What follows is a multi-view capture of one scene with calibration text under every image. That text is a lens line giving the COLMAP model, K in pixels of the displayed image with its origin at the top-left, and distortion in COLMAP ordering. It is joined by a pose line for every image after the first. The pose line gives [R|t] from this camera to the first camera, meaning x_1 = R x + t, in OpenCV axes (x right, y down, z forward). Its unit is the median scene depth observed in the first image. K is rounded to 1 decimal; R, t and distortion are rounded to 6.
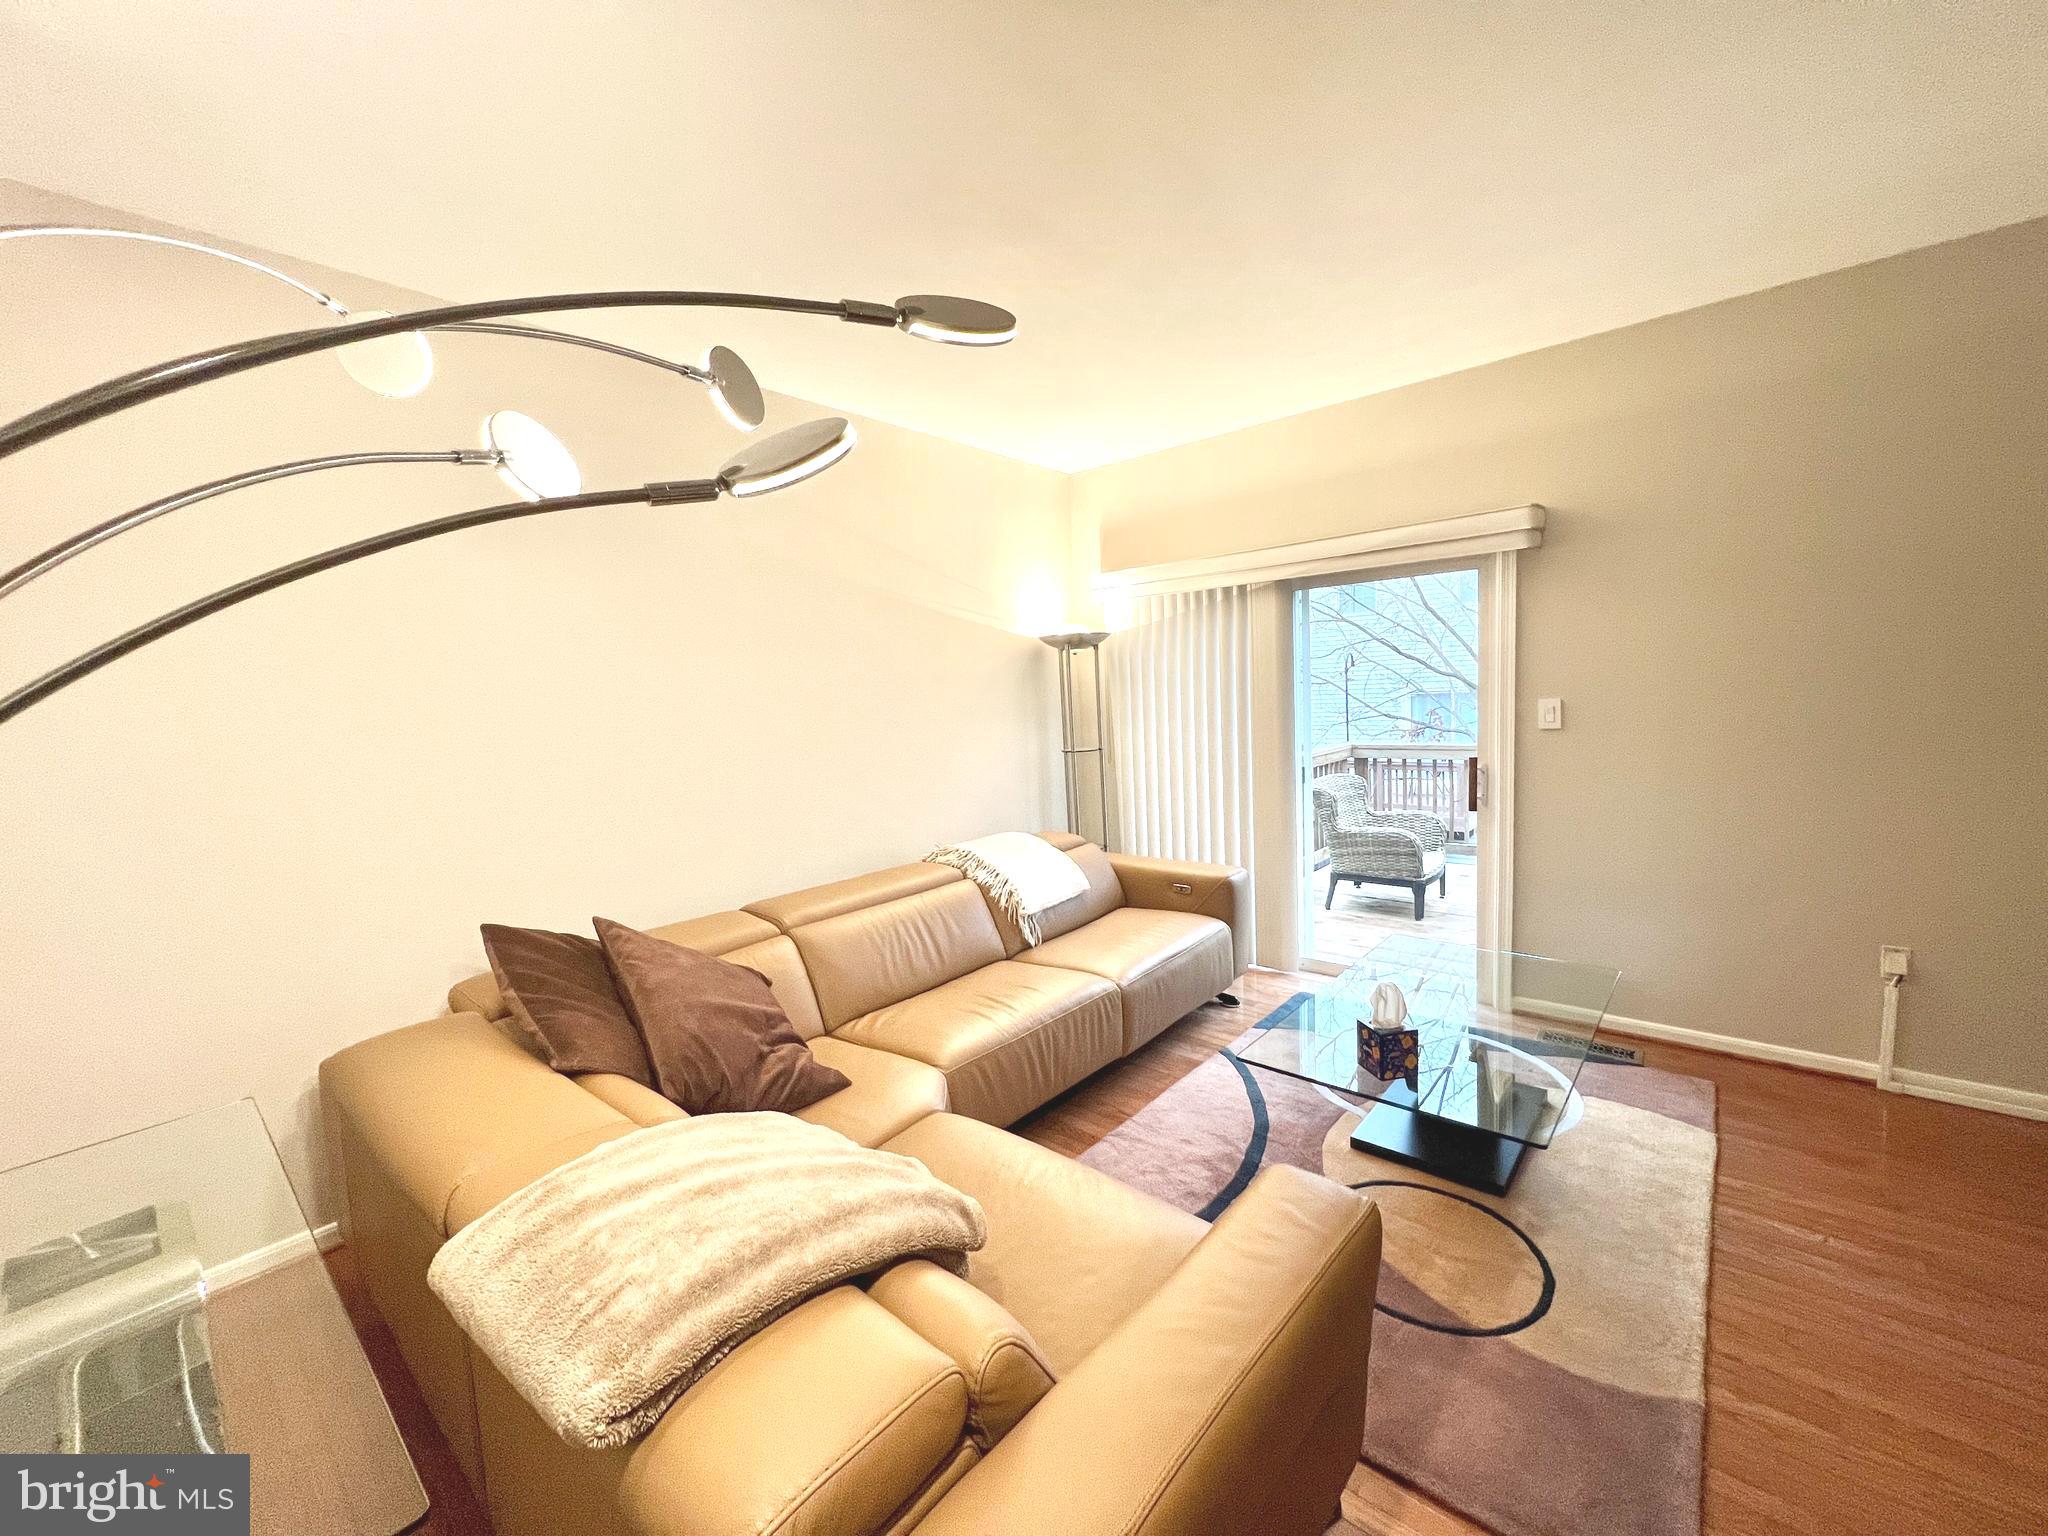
lens RADIAL K [[816.1, 0, 1026.8], [0, 816.1, 762.1], [0, 0, 1]] dist [-0.004719, -0.000058]
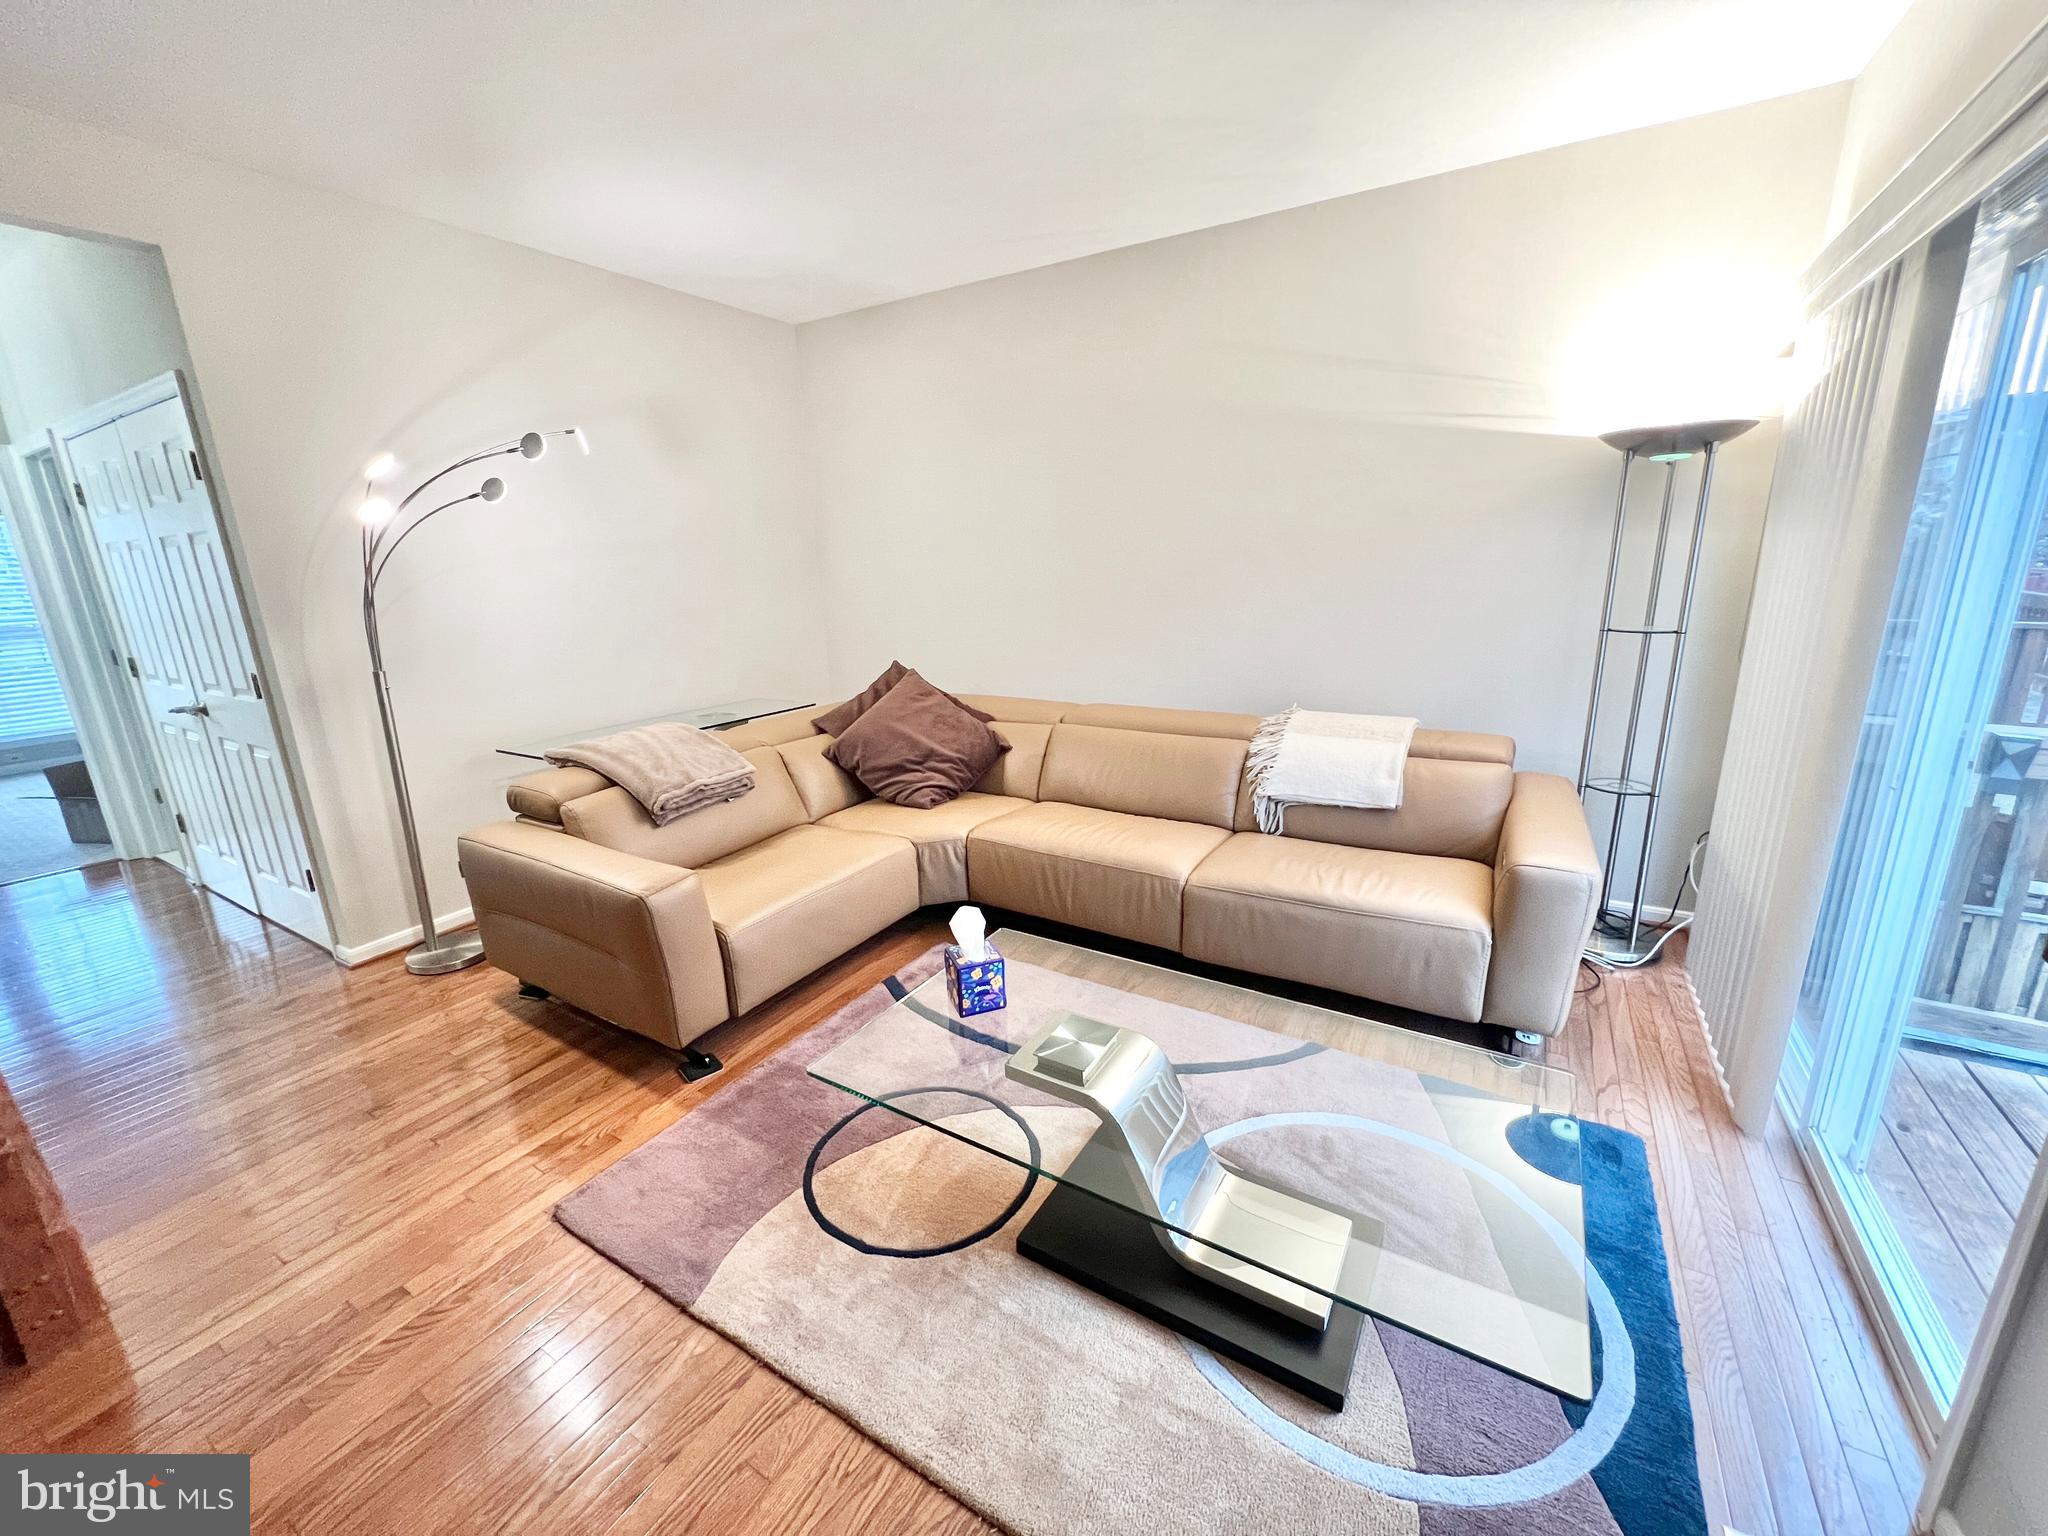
lens RADIAL K [[816.1, 0, 1027.6], [0, 816.1, 769.7], [0, 0, 1]] dist [-0.004719, -0.000058]
pose [[0.155265, 0.297771, -0.941926, 0.817174], [-0.049825, 0.954636, 0.293576, -0.096242], [0.986616, 0.001349, 0.163058, 0.601641]]
